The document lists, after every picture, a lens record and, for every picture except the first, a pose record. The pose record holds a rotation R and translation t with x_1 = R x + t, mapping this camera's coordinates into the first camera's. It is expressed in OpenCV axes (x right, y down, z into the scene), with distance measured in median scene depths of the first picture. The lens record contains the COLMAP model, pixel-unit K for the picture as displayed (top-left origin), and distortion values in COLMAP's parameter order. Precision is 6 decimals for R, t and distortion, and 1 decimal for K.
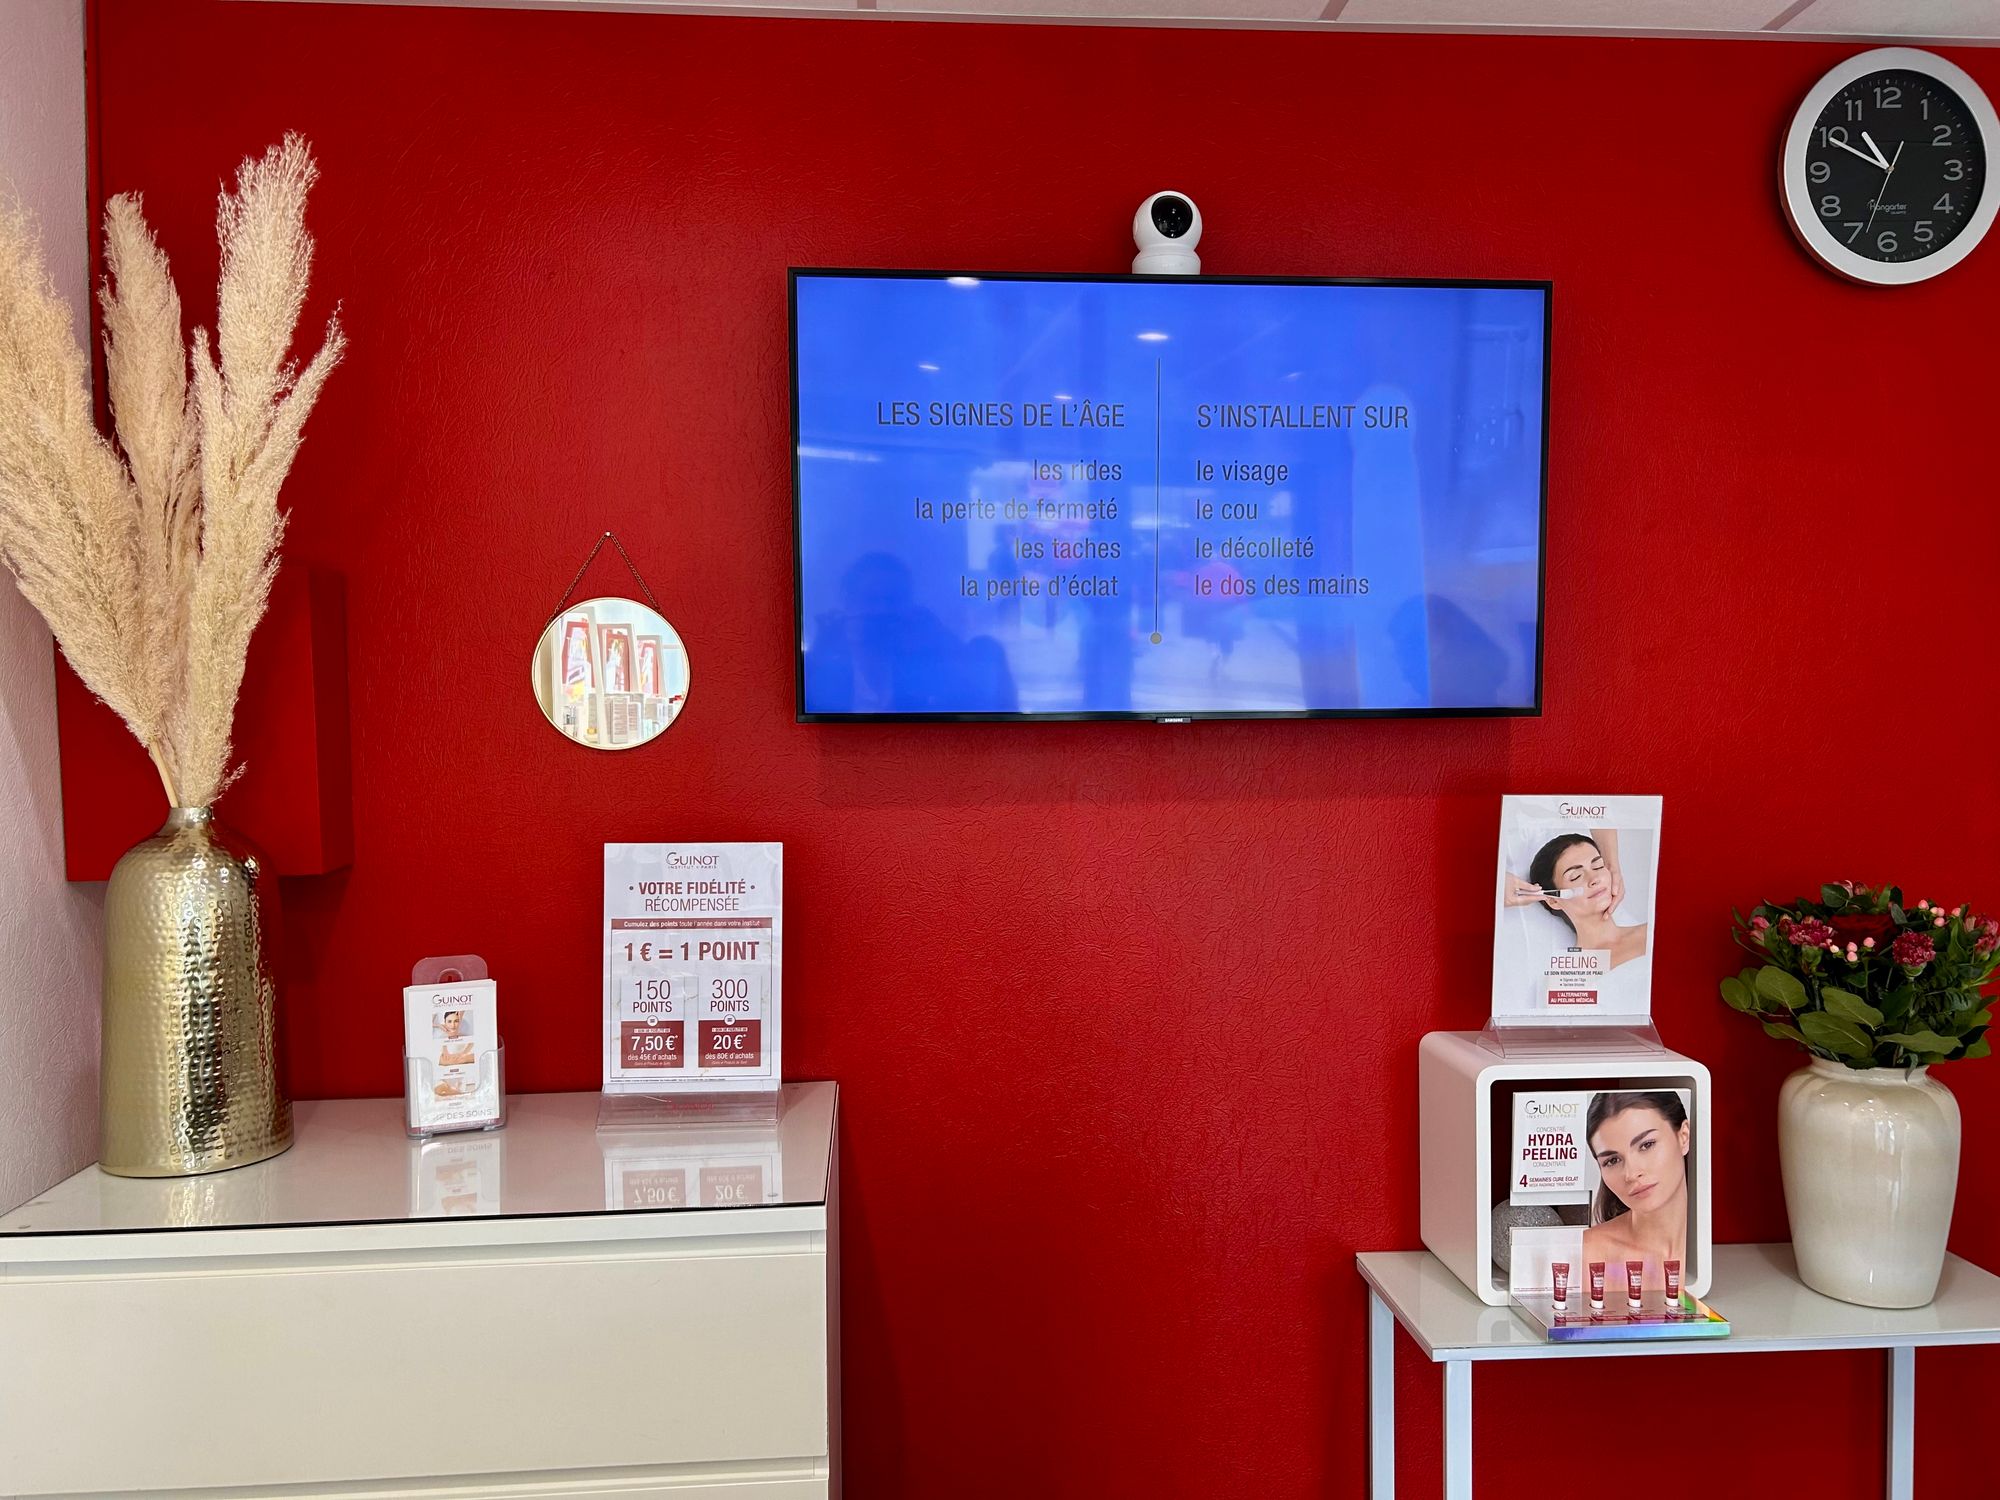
lens RADIAL K [[1511.1, 0, 1009.9], [0, 1511.1, 756.3], [0, 0, 1]] dist [0.037445, -0.035431]
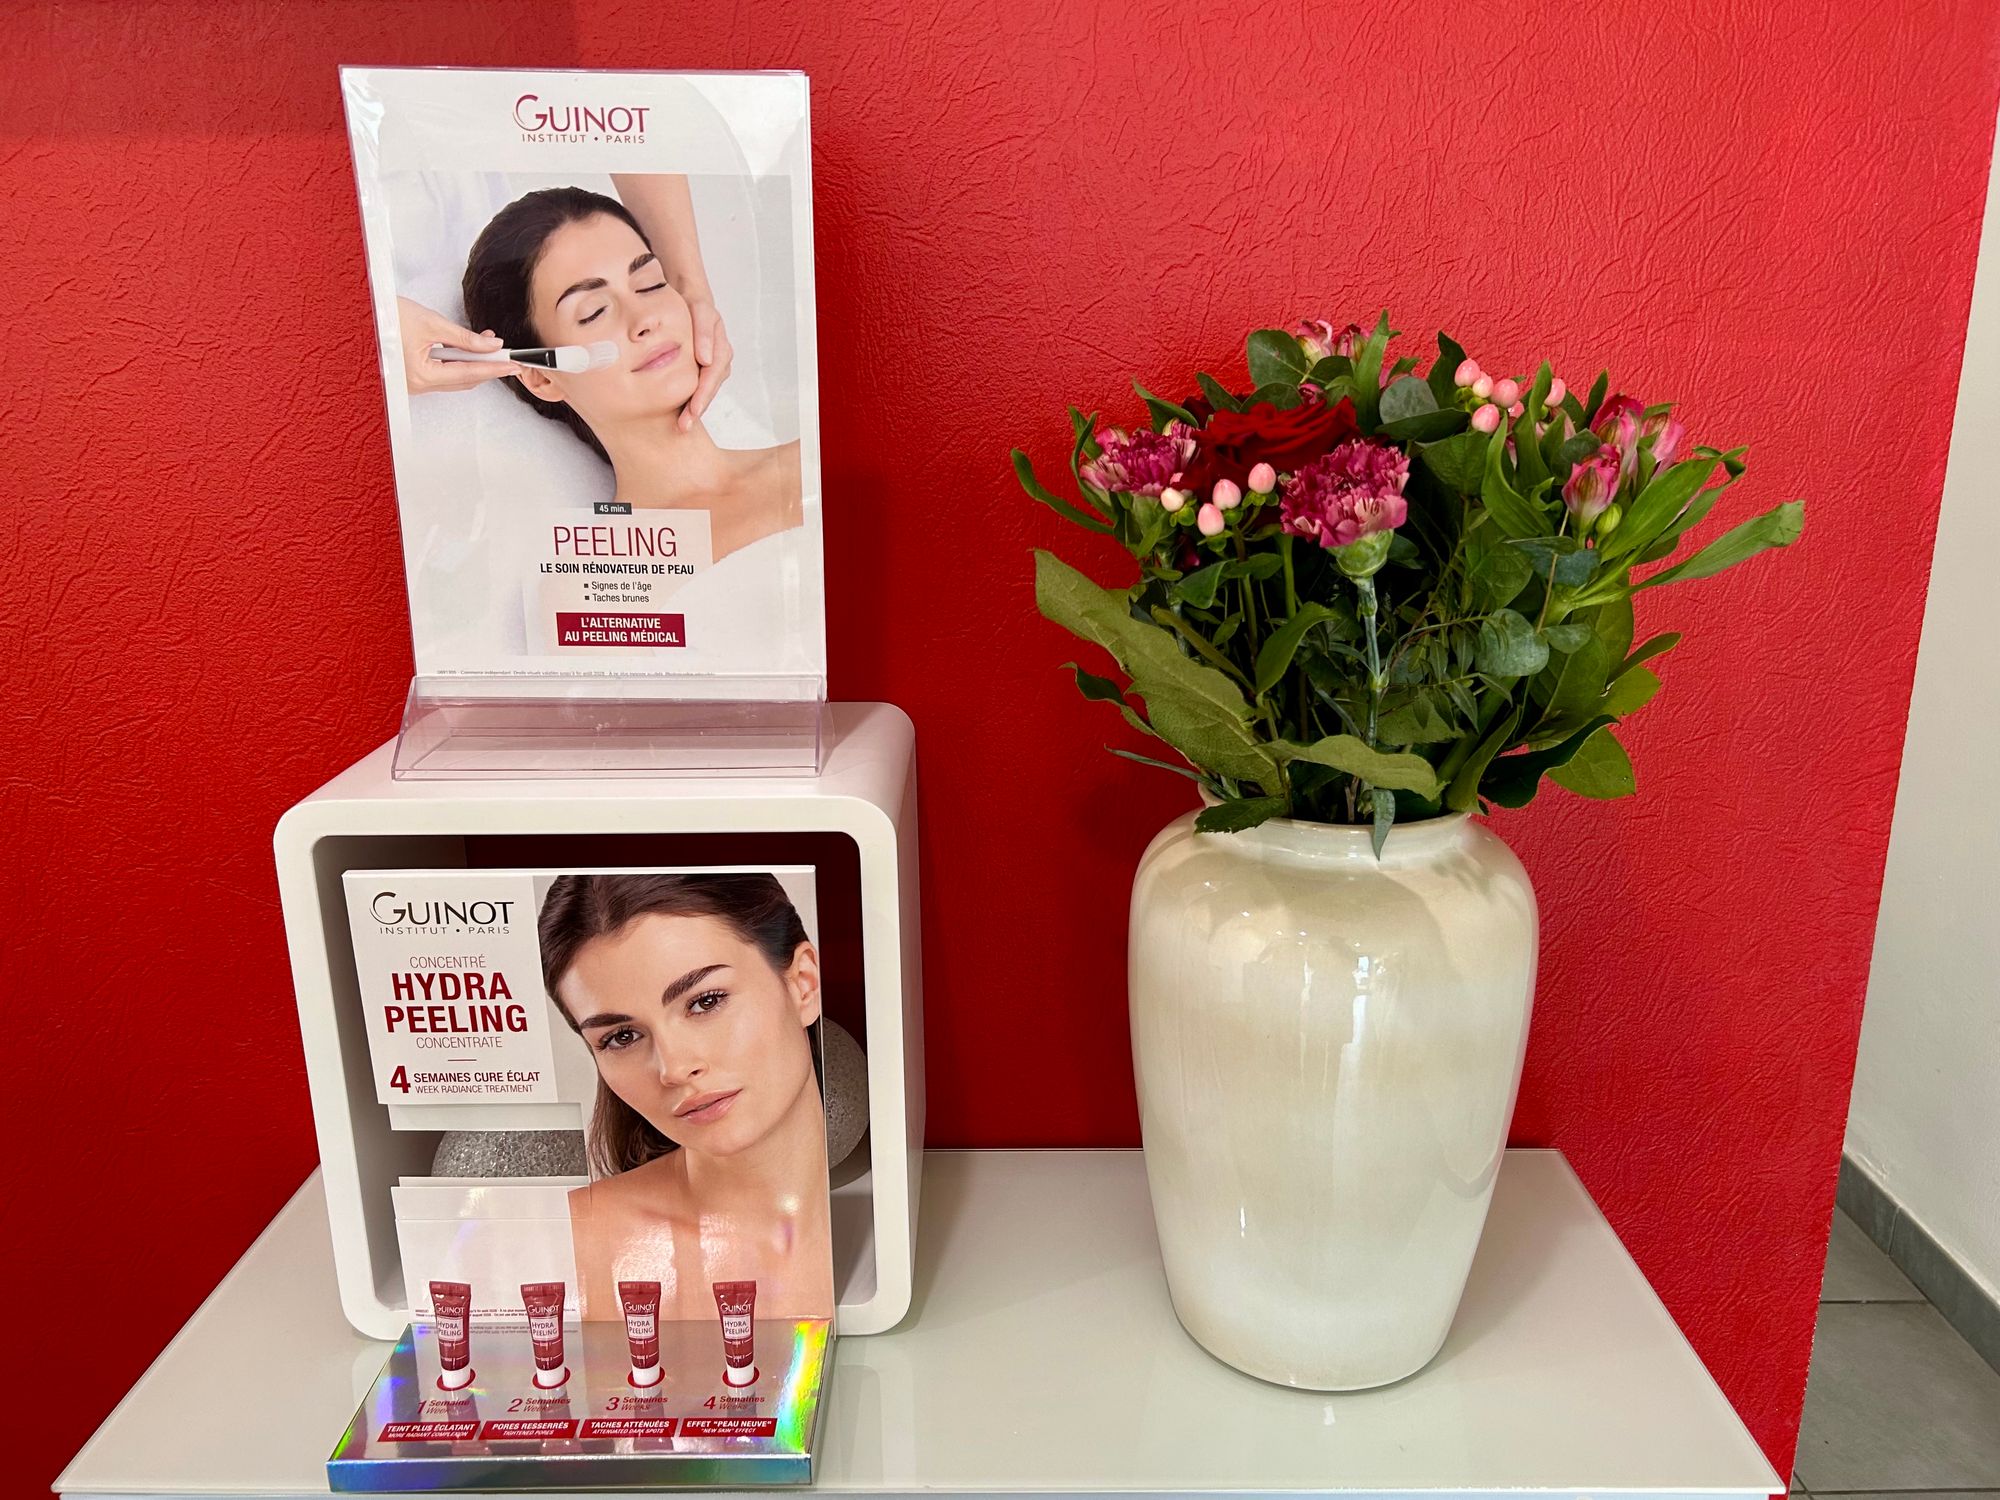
lens RADIAL K [[1511.1, 0, 1007.0], [0, 1511.1, 748.4], [0, 0, 1]] dist [0.037445, -0.035431]
pose [[0.997485, 0.017535, -0.068671, 0.552934], [-0.001039, 0.972425, 0.233212, 0.106263], [0.070867, -0.232554, 0.969998, 0.678358]]
